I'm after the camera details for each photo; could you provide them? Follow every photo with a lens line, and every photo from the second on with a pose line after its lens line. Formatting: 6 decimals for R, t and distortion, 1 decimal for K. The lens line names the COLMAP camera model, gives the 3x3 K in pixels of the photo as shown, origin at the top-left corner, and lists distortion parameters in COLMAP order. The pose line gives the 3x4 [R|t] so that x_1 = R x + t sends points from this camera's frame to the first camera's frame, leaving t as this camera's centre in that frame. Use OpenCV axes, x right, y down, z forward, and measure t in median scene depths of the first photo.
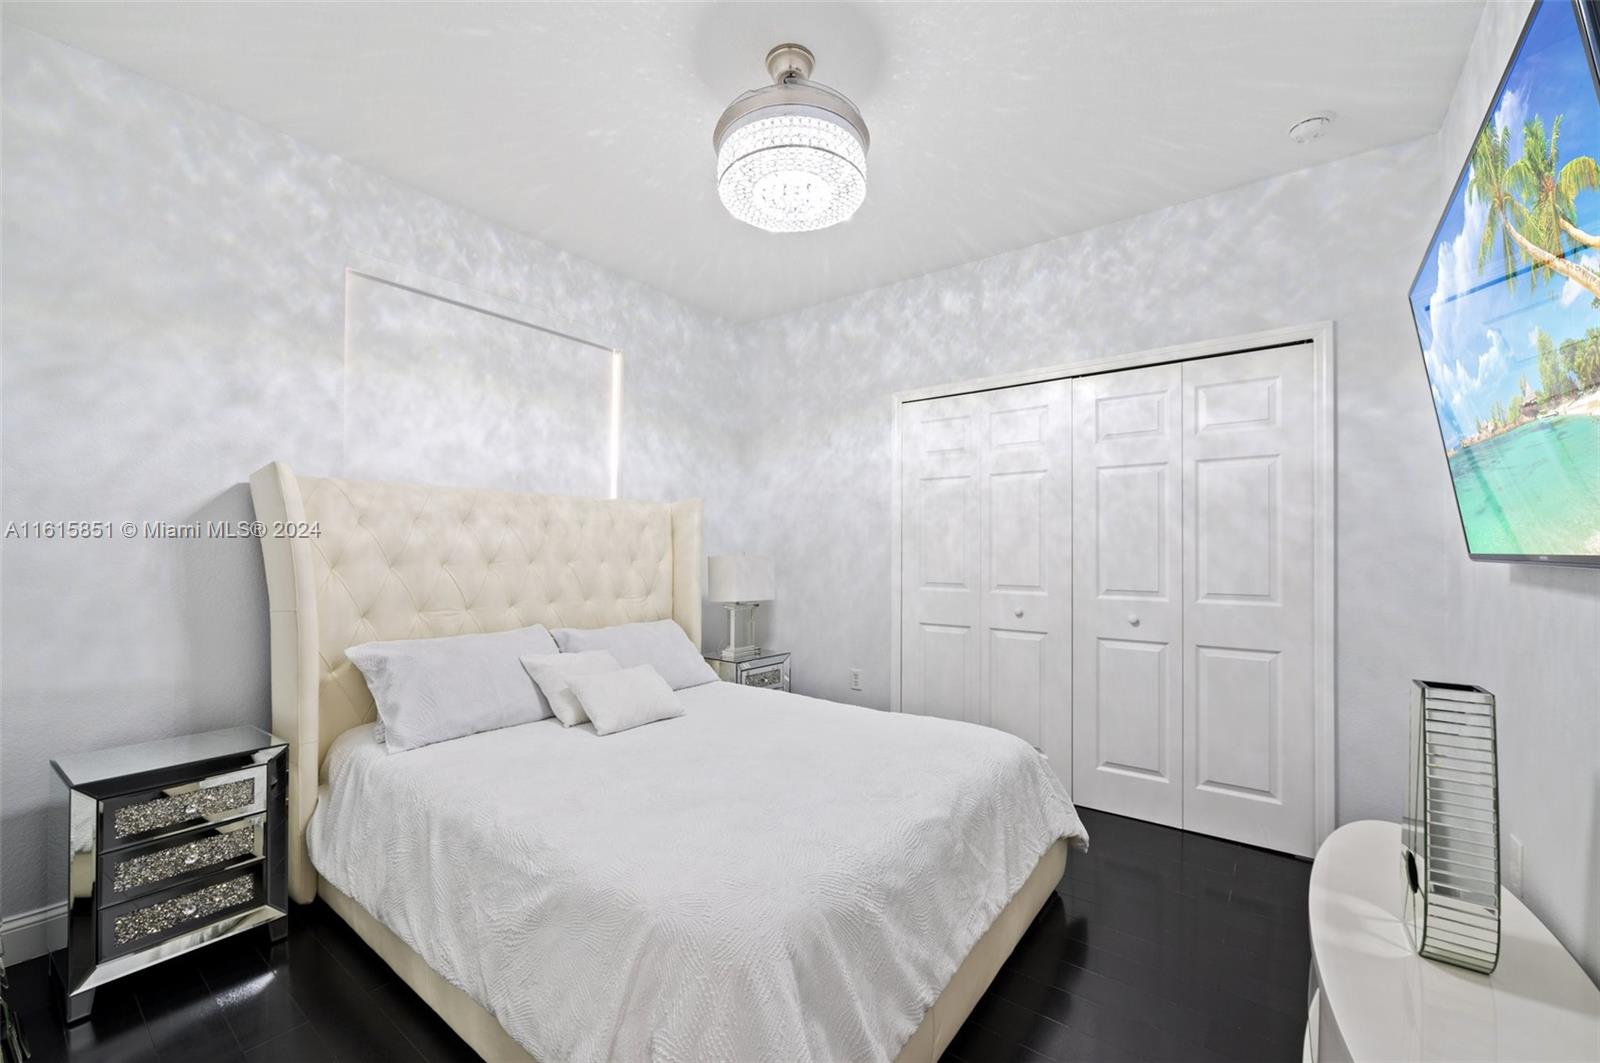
lens RADIAL K [[631.4, 0, 798.4], [0, 631.4, 557.1], [0, 0, 1]] dist [-0.013194, -0.000266]
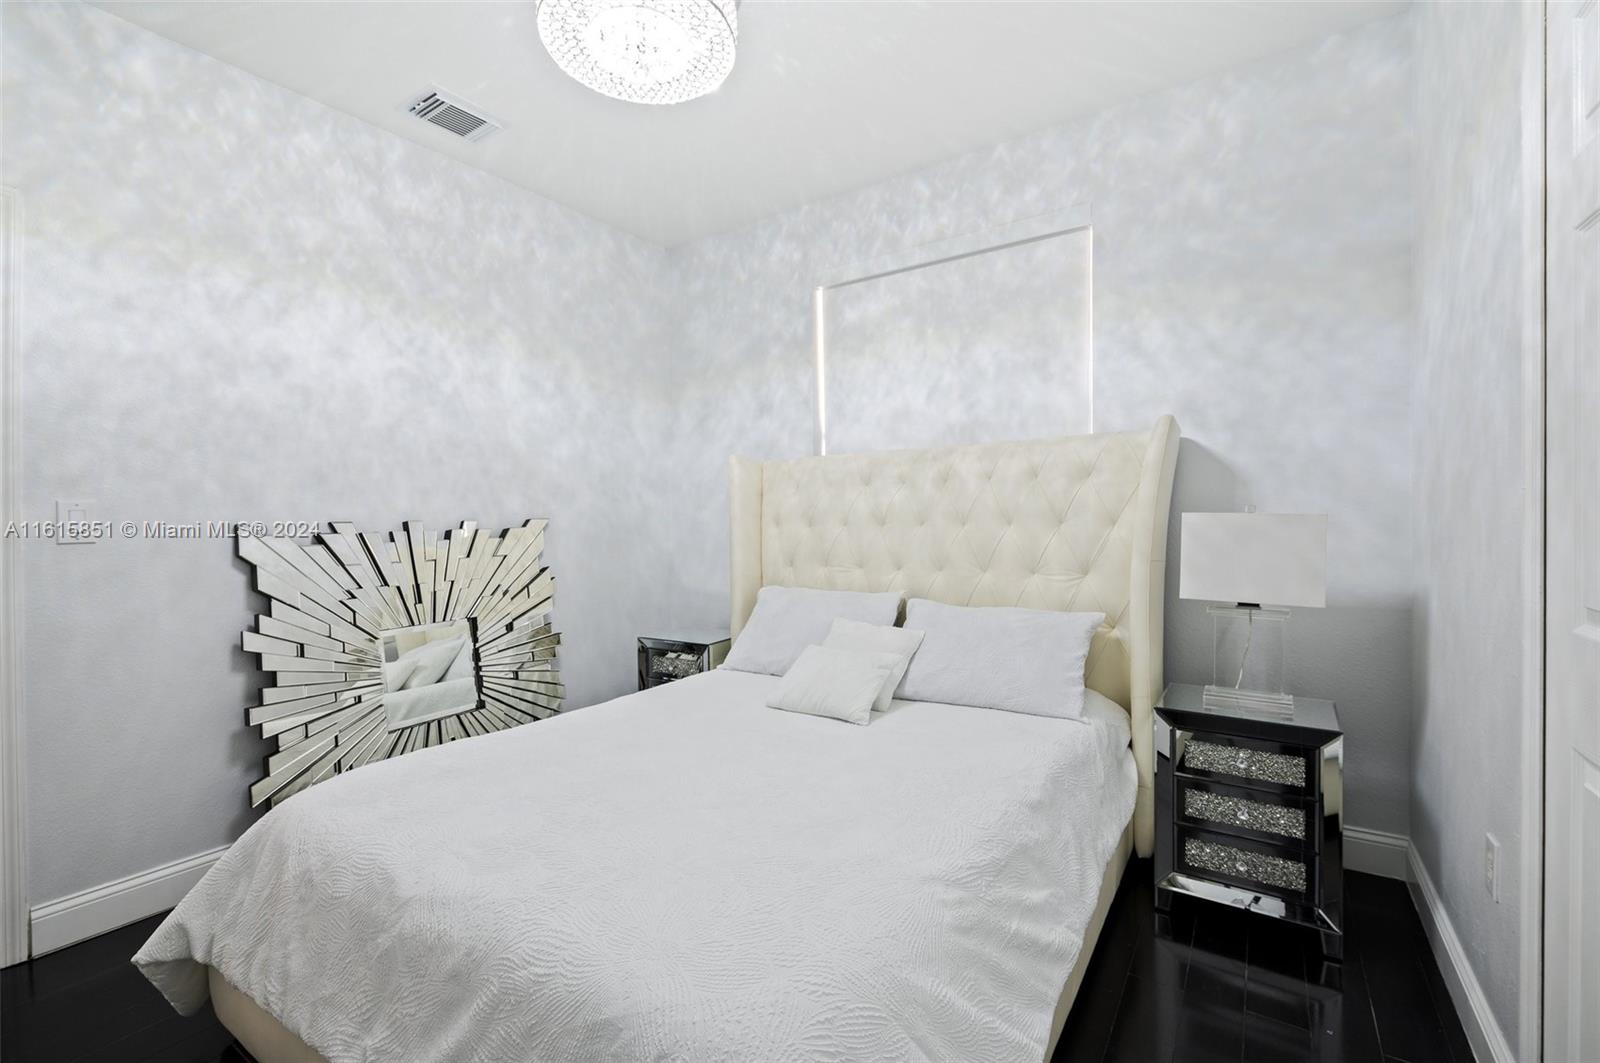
lens RADIAL K [[680.7, 0, 797.5], [0, 680.7, 520.7], [0, 0, 1]] dist [0.001784, 0.000176]
pose [[0.047427, -0.002613, -0.998871, 0.542716], [0.000072, 0.999997, -0.002612, 0.006339], [0.998875, 0.000052, 0.047427, 0.758631]]
